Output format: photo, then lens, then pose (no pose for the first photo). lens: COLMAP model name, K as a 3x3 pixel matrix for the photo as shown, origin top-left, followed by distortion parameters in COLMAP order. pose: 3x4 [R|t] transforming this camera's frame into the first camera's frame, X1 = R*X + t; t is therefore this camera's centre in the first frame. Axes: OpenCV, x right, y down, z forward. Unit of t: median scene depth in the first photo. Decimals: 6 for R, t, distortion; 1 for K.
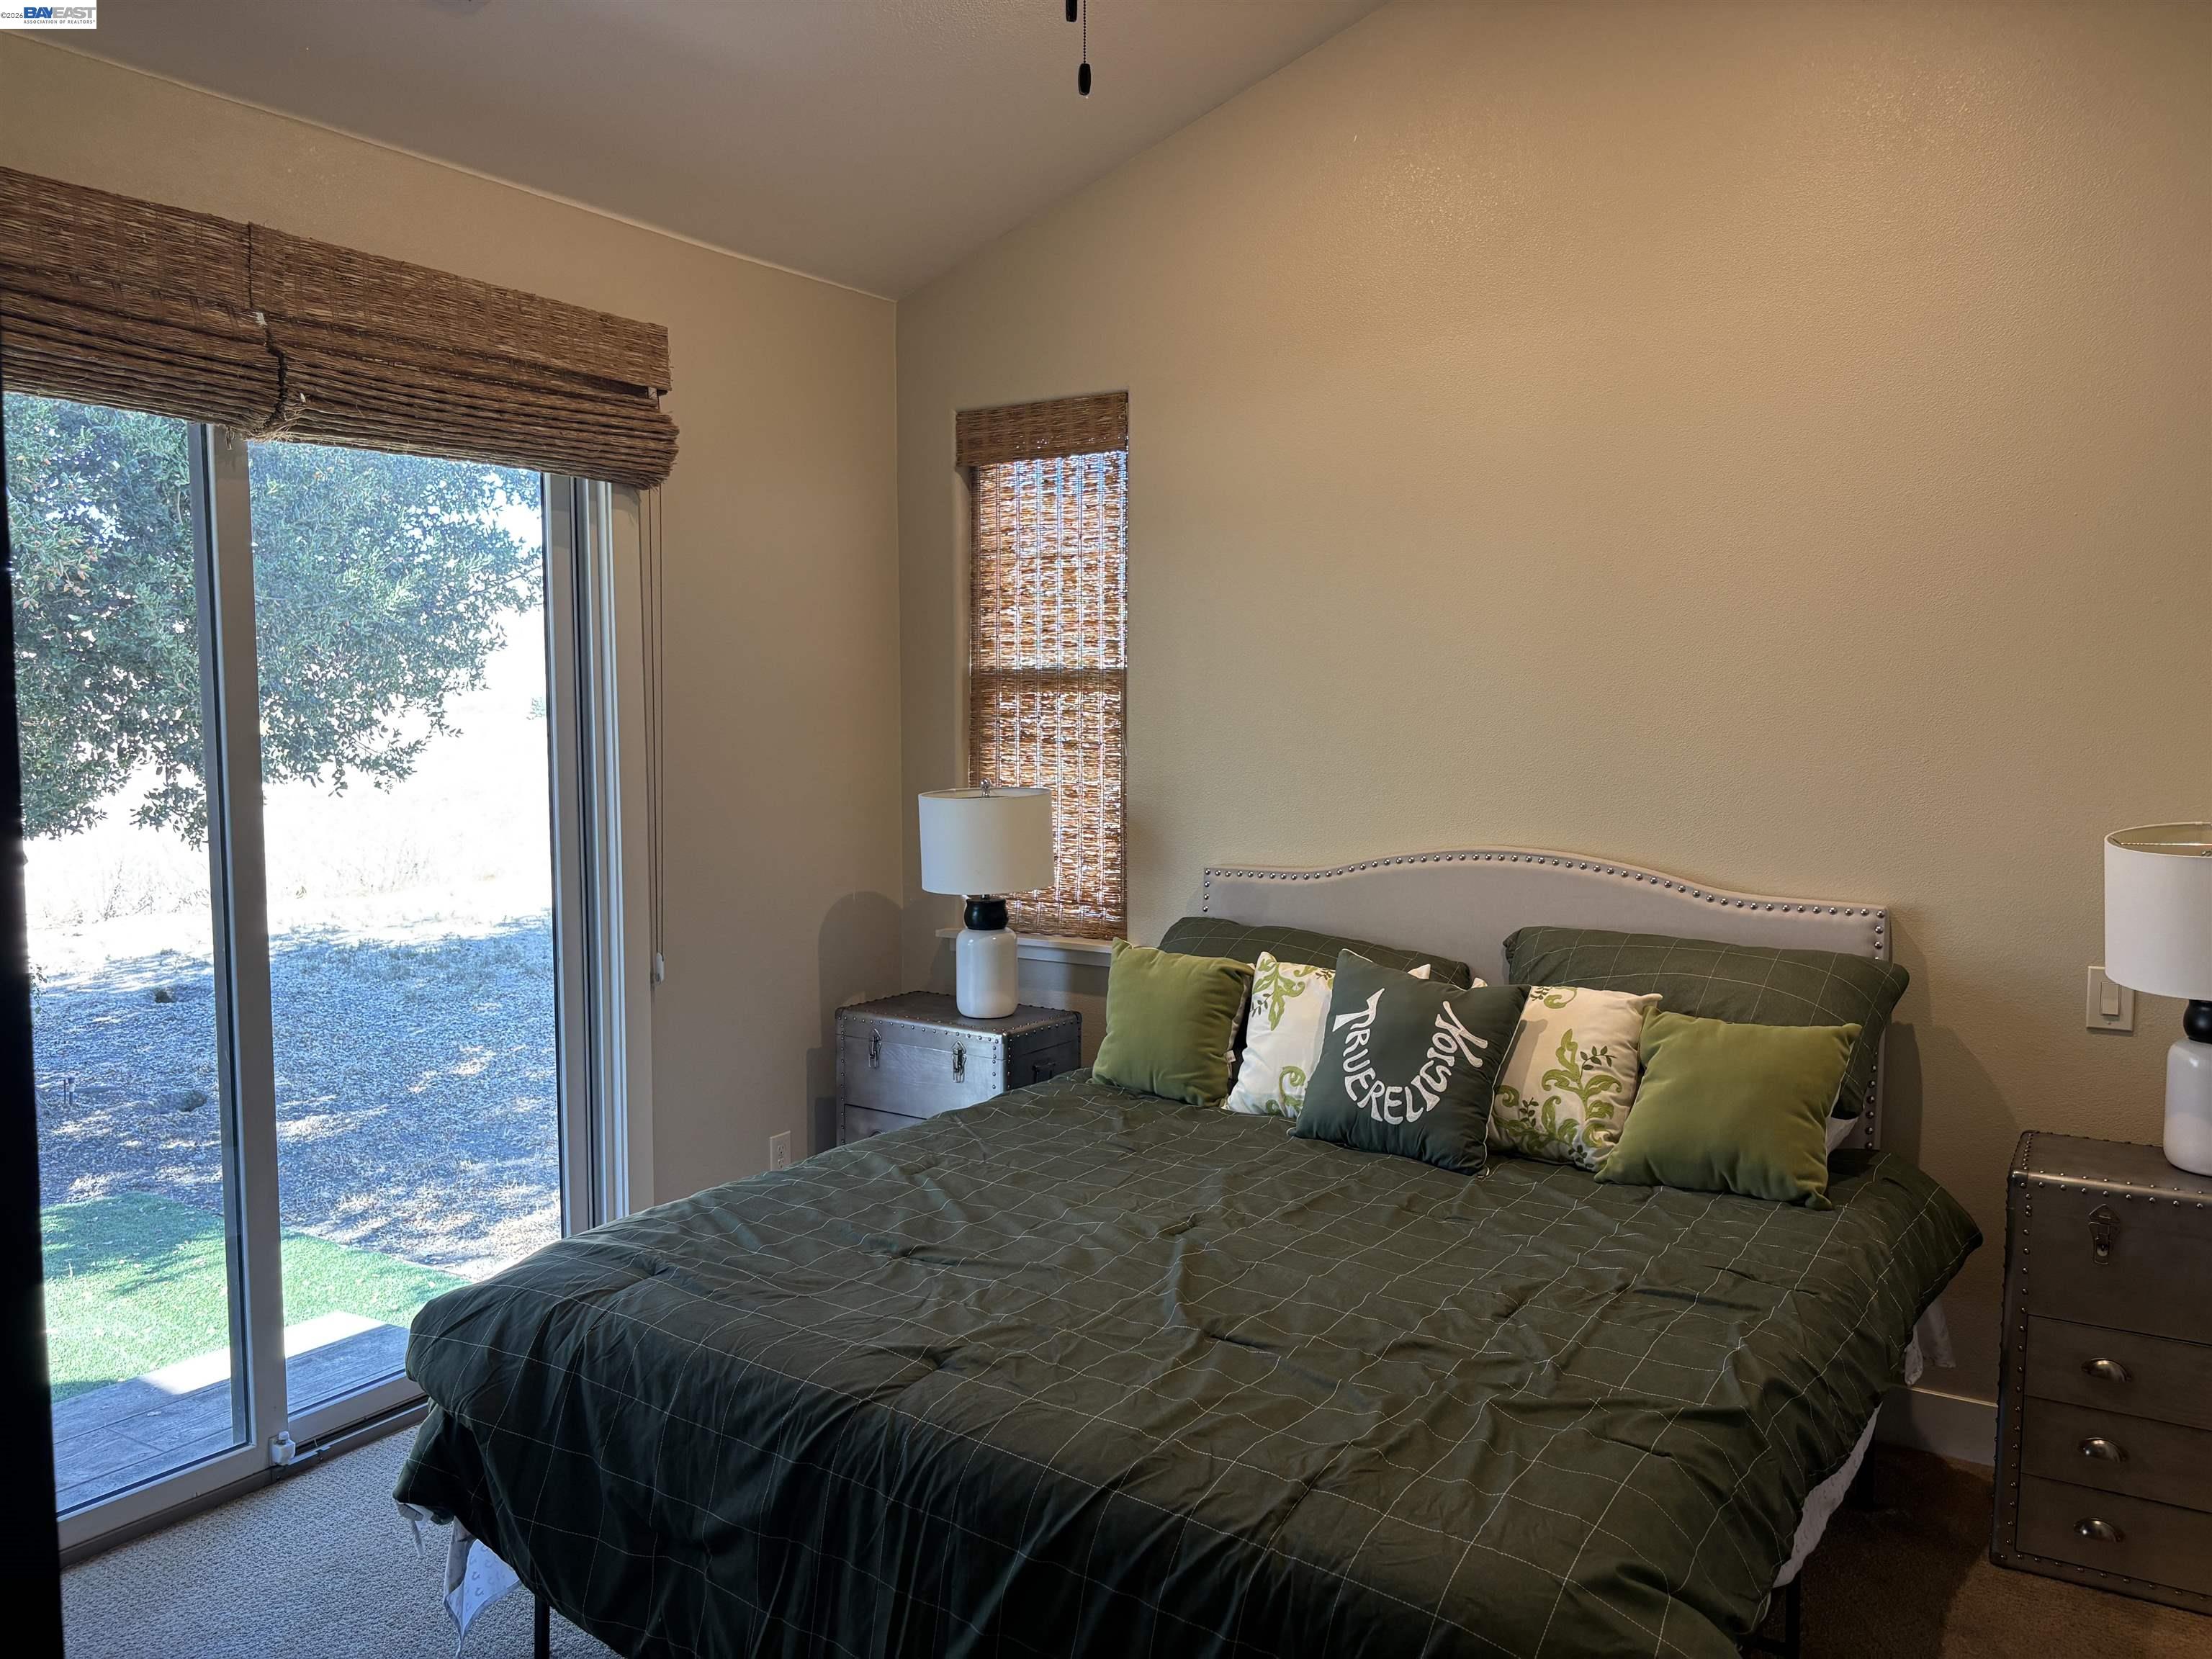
lens RADIAL K [[1689.7, 0, 1079.6], [0, 1689.7, 850.5], [0, 0, 1]] dist [0.090057, -0.115446]
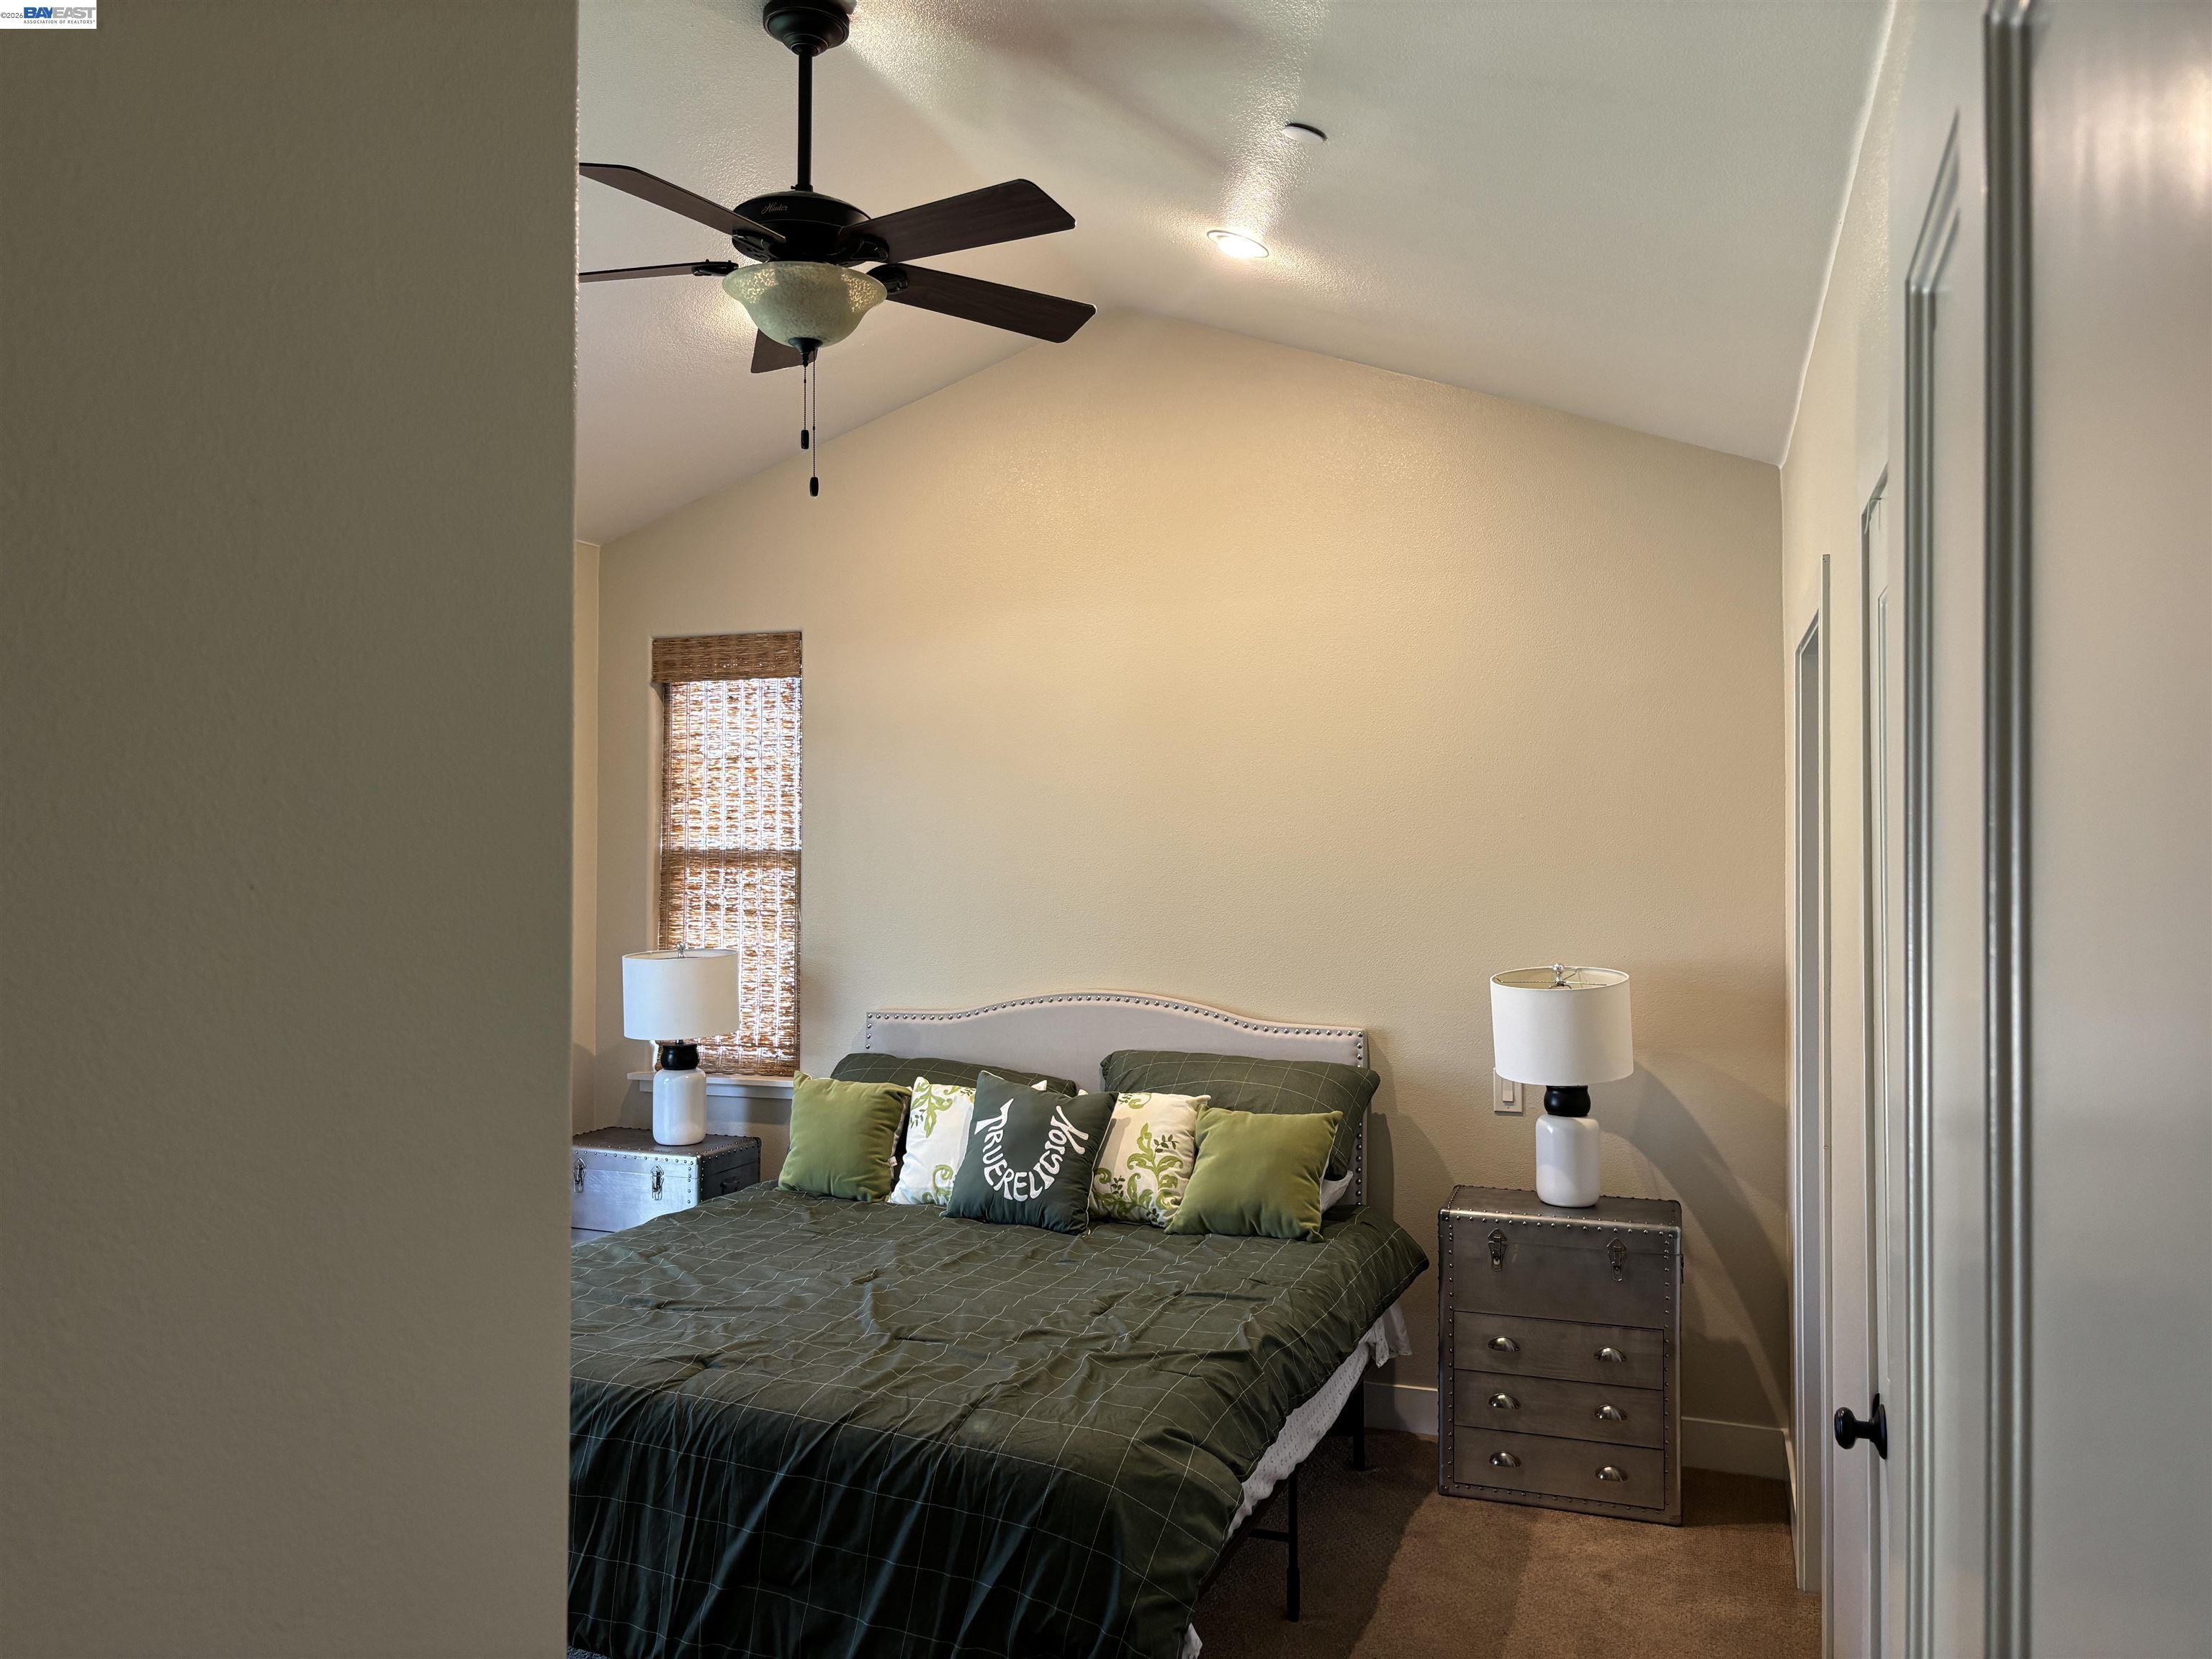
lens RADIAL K [[1639.0, 0, 1106.0], [0, 1639.0, 829.5], [0, 0, 1]] dist [0.052683, -0.096177]
pose [[0.970691, 0.006309, 0.240250, -0.064887], [0.019217, 0.994417, -0.103760, 0.007257], [-0.239563, 0.105336, 0.965150, -0.304742]]
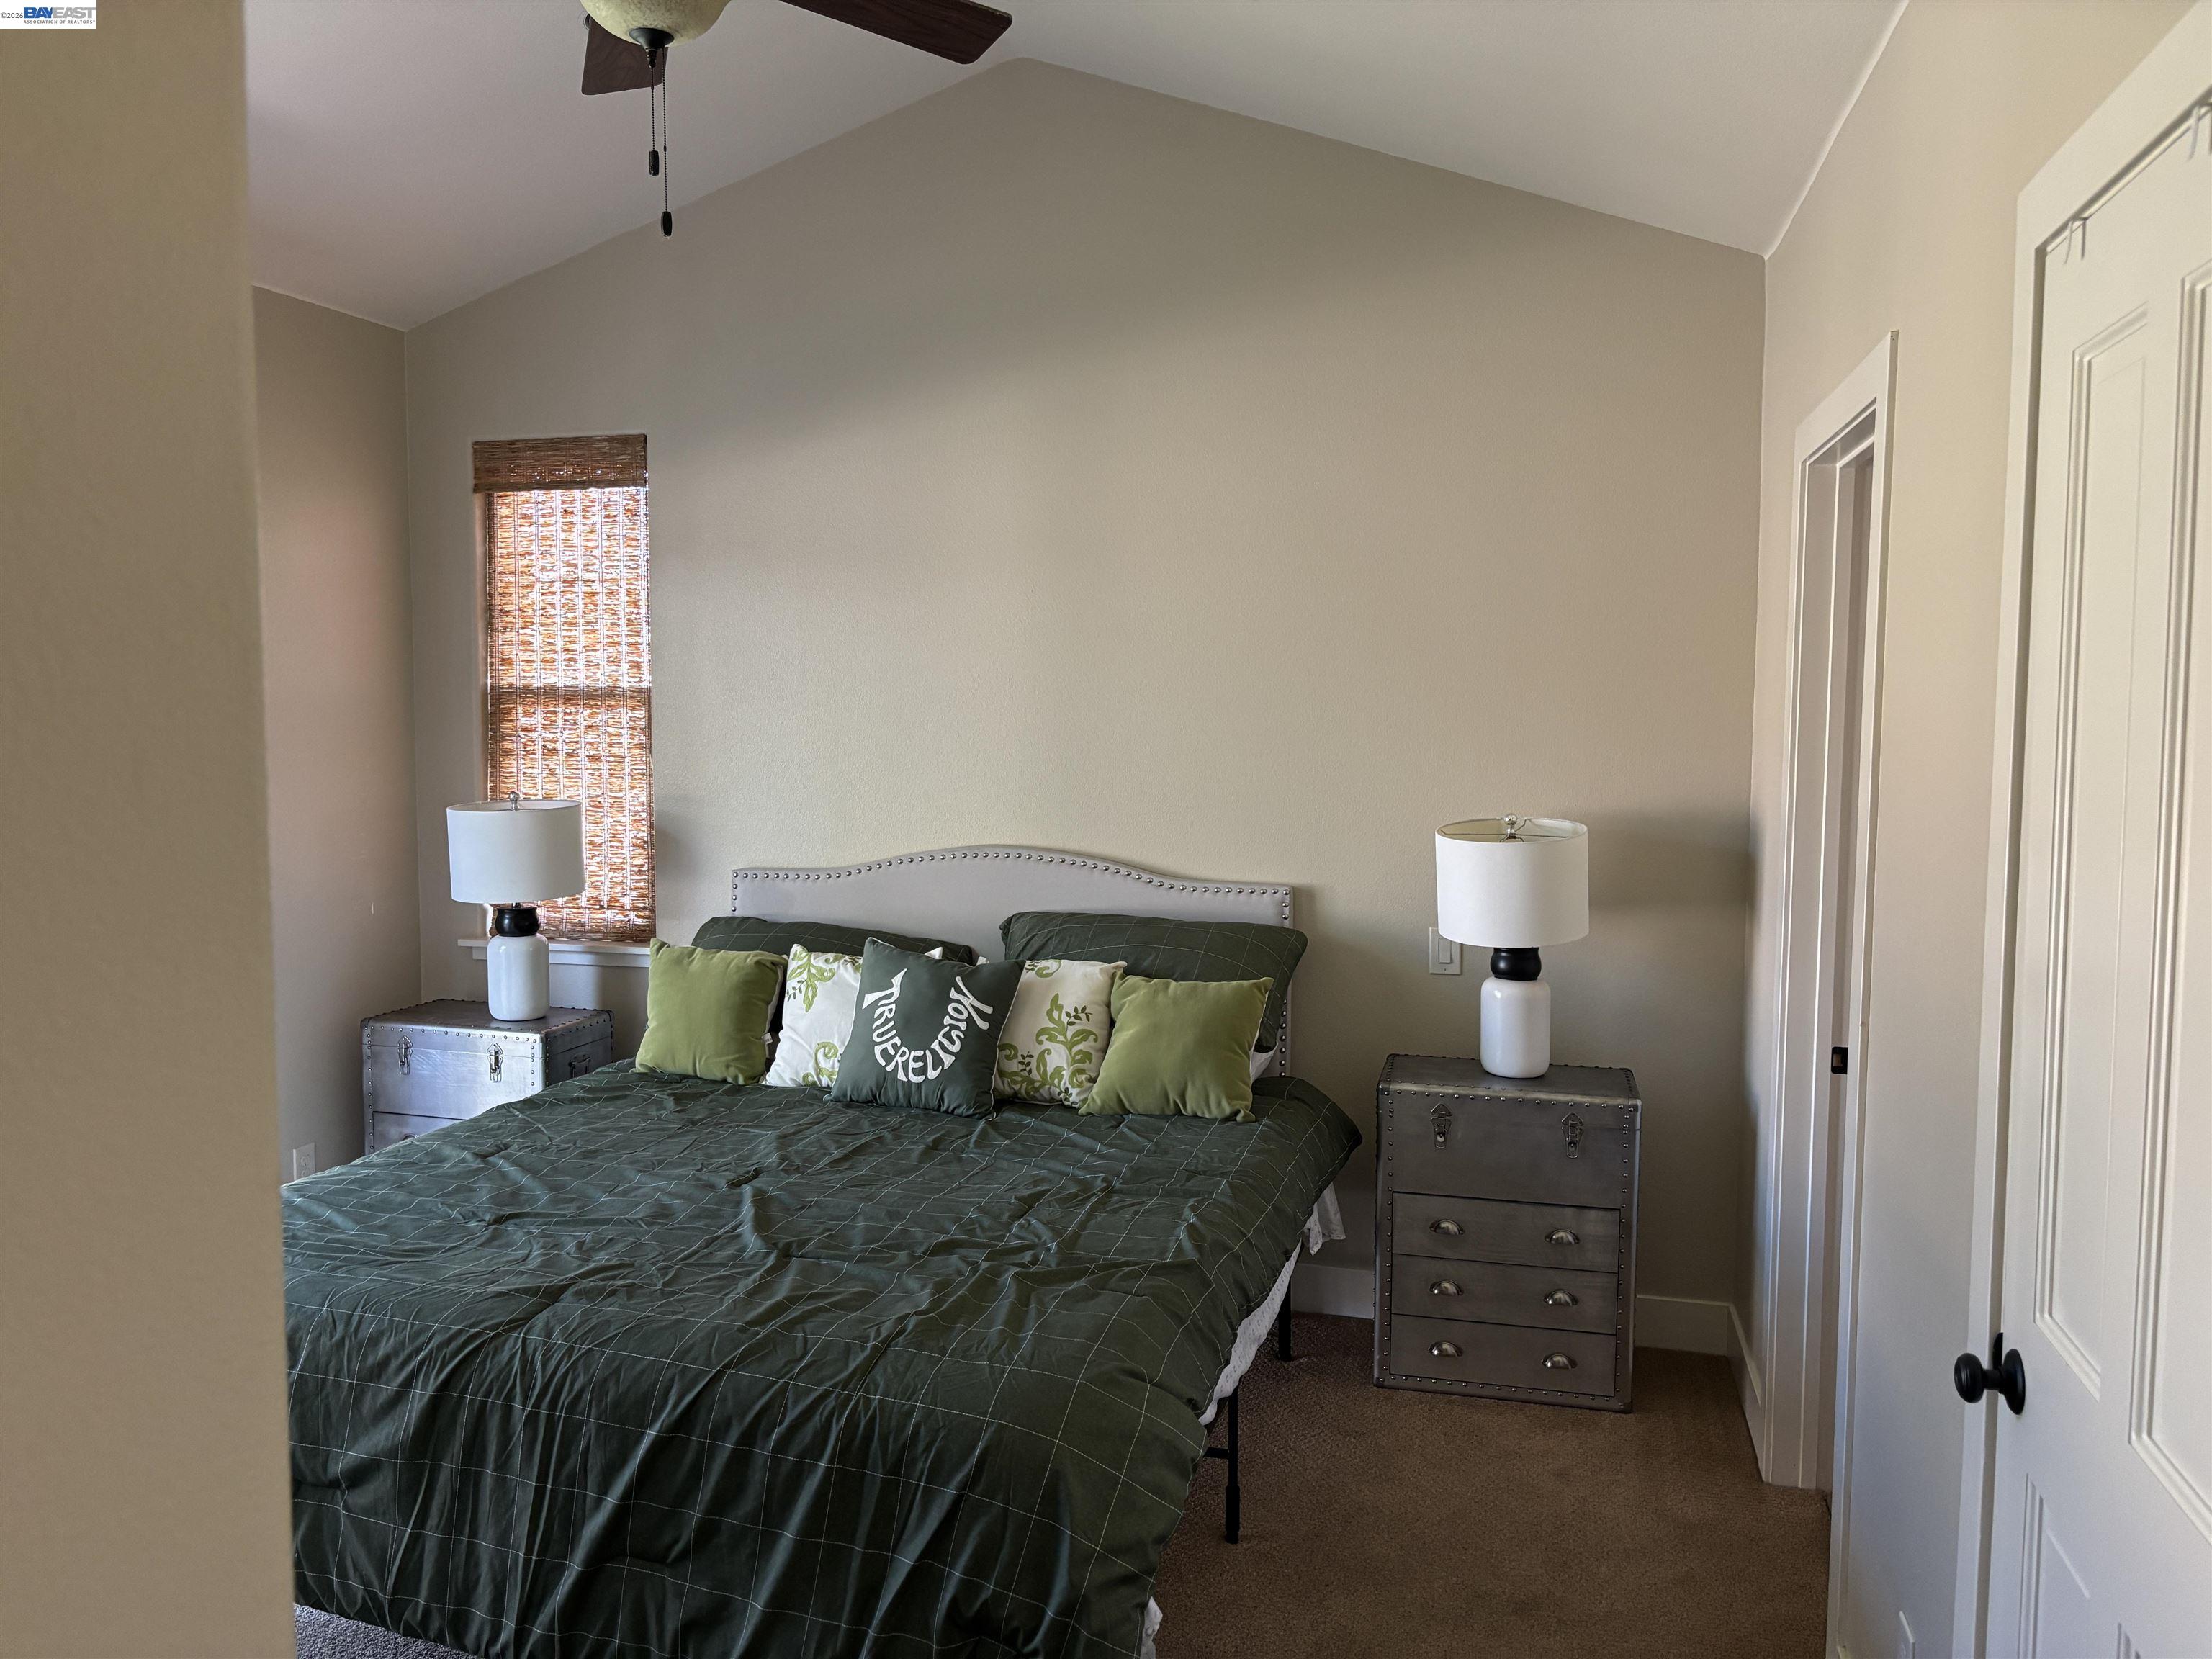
lens RADIAL K [[1669.9, 0, 1096.3], [0, 1669.9, 837.5], [0, 0, 1]] dist [0.059444, -0.073512]
pose [[0.948917, -0.021546, 0.314789, -0.062032], [0.024528, 0.999684, -0.005516, 0.000693], [-0.314570, 0.012955, 0.949146, -0.150875]]
